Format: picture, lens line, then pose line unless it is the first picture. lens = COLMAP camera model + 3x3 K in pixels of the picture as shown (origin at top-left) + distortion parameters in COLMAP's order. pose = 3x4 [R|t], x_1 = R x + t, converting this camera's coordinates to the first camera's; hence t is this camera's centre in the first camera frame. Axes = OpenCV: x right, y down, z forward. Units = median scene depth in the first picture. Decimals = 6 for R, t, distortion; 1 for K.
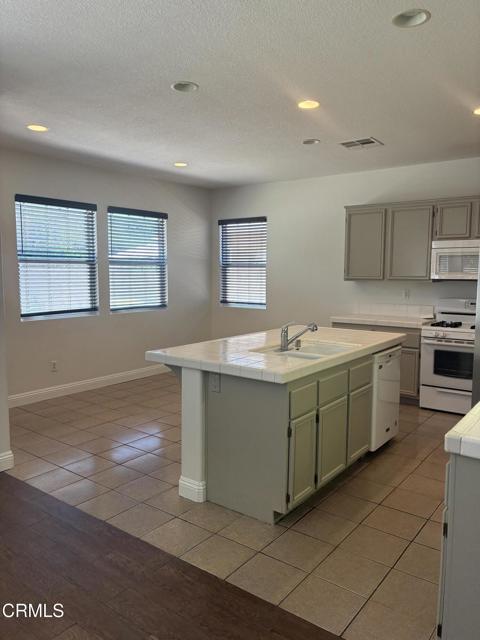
lens RADIAL K [[486.8, 0, 241.1], [0, 486.8, 317.3], [0, 0, 1]] dist [0.011713, -0.009897]
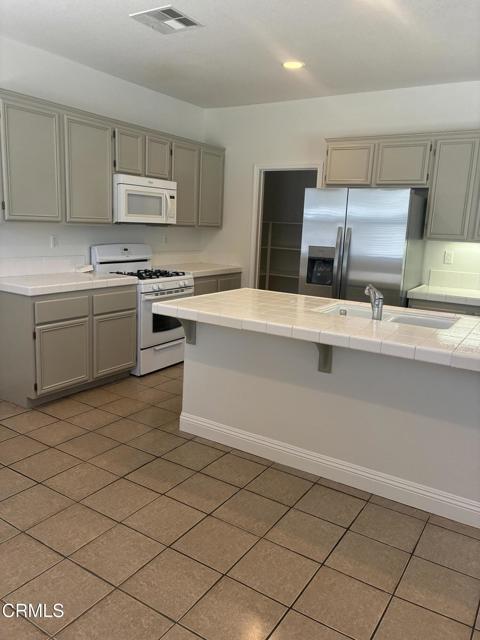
lens RADIAL K [[486.8, 0, 239.7], [0, 486.8, 322.7], [0, 0, 1]] dist [0.011713, -0.009897]
pose [[-0.082282, -0.211391, 0.973932, -0.457482], [0.051605, 0.975031, 0.215990, -0.081193], [-0.995272, 0.068031, -0.069318, 0.879523]]
